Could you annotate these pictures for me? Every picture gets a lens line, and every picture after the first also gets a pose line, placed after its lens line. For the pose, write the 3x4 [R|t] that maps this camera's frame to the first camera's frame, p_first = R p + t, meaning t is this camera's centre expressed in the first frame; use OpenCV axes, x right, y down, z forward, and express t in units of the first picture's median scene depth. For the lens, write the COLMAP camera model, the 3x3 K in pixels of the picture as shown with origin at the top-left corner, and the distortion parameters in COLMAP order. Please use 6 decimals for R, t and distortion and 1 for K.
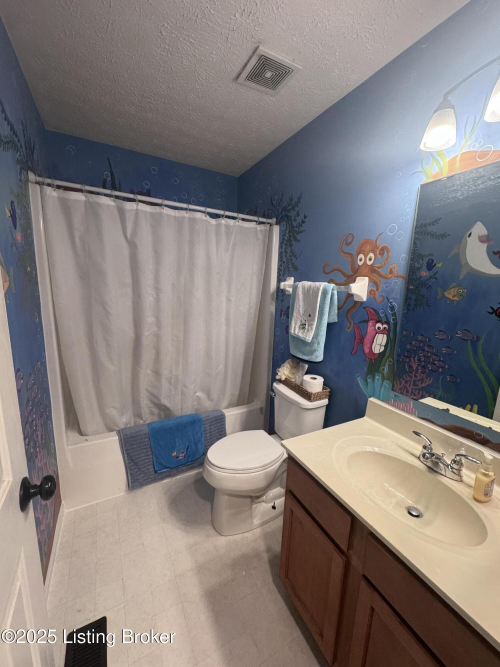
lens RADIAL K [[265.5, 0, 250.0], [0, 265.5, 333.5], [0, 0, 1]] dist [-0.001292, 0.000129]
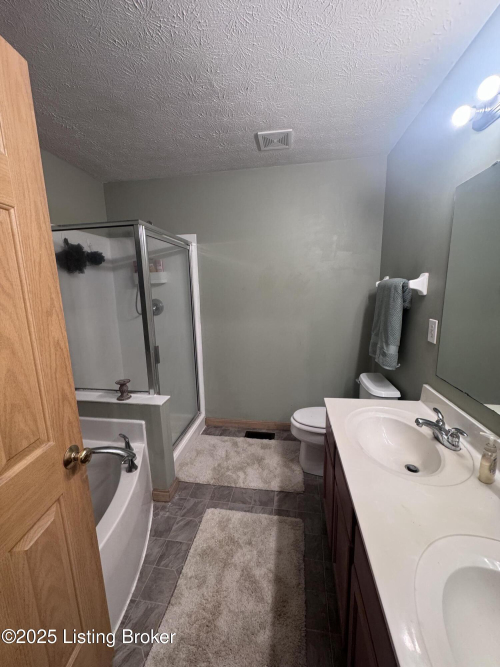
lens RADIAL K [[265.5, 0, 250.0], [0, 265.5, 333.5], [0, 0, 1]] dist [-0.001292, 0.000129]
pose [[0.801307, 0.048207, -0.596308, 0.561637], [-0.058250, 0.998299, 0.002429, 0.080967], [0.595411, 0.032788, 0.802752, -0.327320]]
